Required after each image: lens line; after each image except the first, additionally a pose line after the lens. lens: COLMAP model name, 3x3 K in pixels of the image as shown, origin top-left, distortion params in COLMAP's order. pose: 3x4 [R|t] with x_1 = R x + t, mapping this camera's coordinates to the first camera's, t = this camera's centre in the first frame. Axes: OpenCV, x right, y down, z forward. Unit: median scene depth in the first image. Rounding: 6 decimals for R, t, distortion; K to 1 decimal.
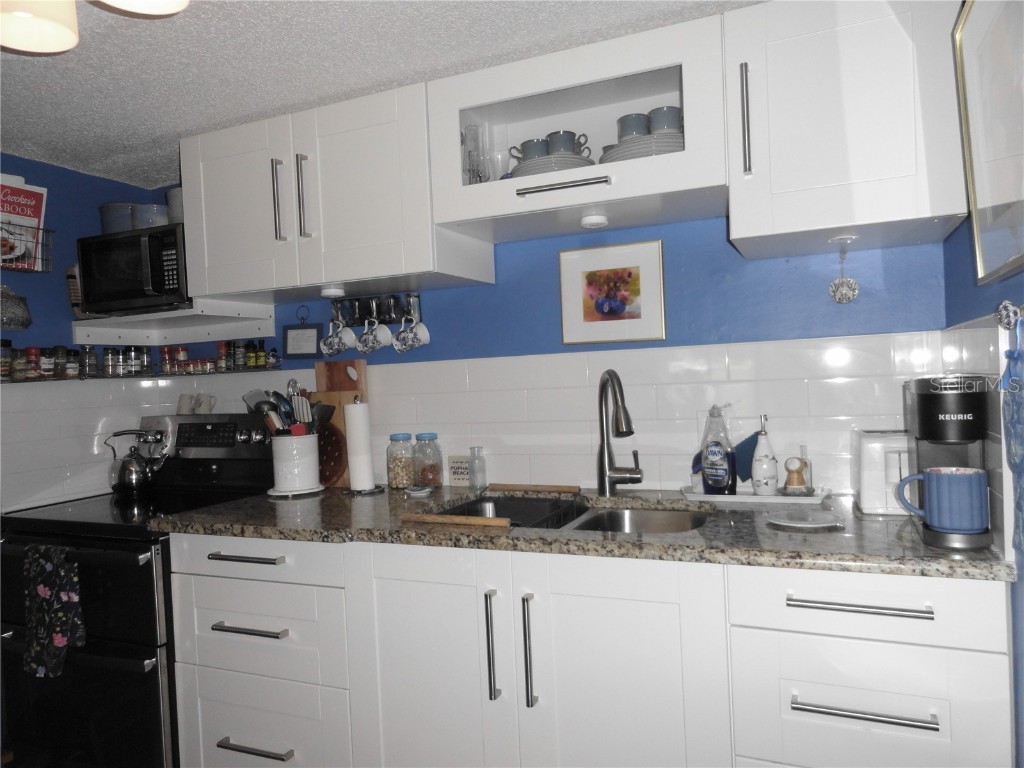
lens RADIAL K [[710.8, 0, 512.0], [0, 710.8, 384.0], [0, 0, 1]] dist [0.006391, 0.002971]
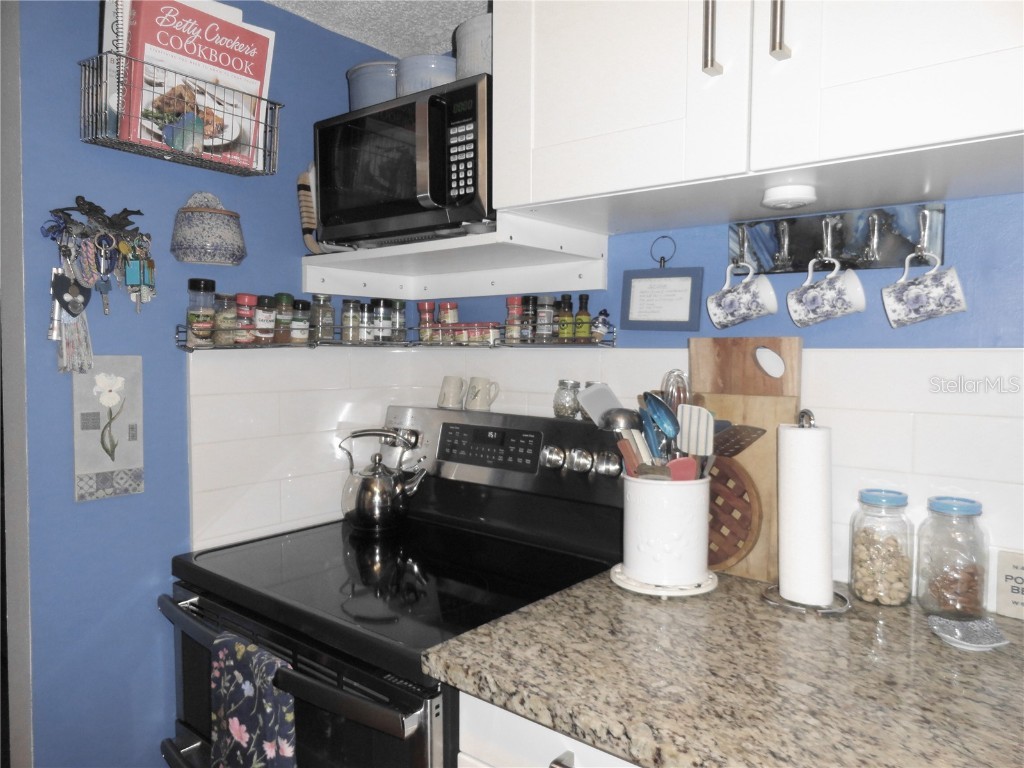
lens RADIAL K [[708.0, 0, 510.7], [0, 708.0, 379.2], [0, 0, 1]] dist [-0.000642, 0.001530]
pose [[0.964288, 0.061408, -0.257640, -0.288891], [-0.052327, 0.997748, 0.041962, -0.015211], [0.259637, -0.026982, 0.965329, 0.469229]]
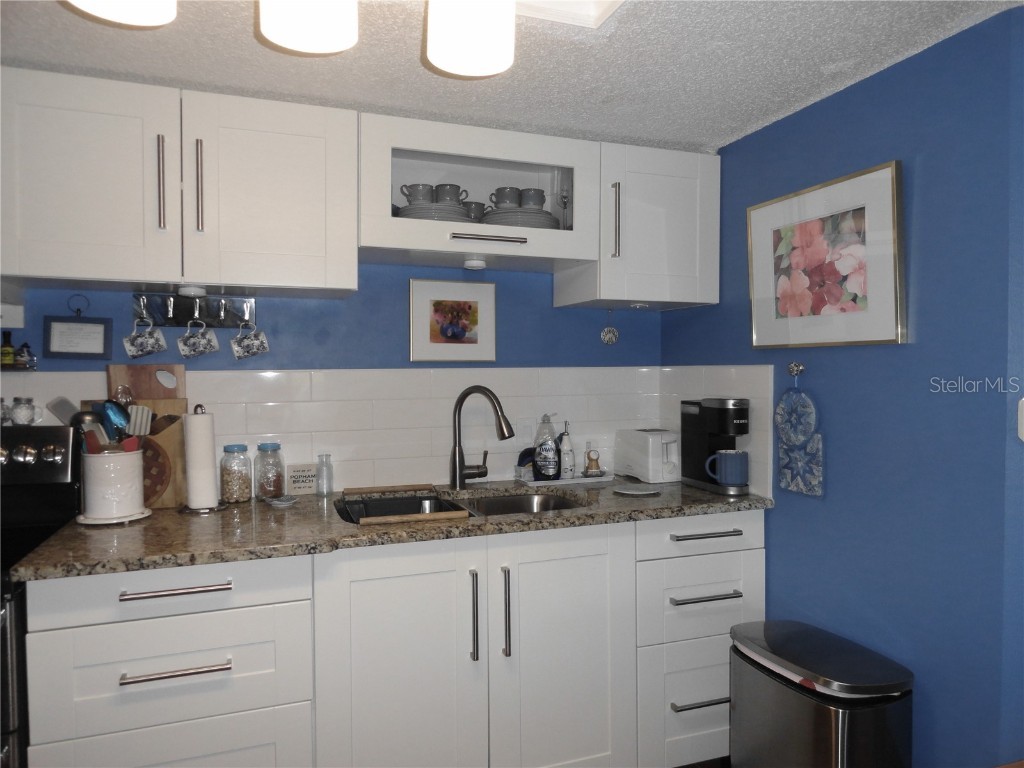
lens RADIAL K [[704.1, 0, 513.5], [0, 704.1, 388.2], [0, 0, 1]] dist [0.002828, 0.004071]
pose [[0.717517, 0.019562, 0.696266, -0.555262], [-0.020872, 0.999760, -0.006580, -0.007435], [-0.696228, -0.009812, 0.717754, 0.069714]]
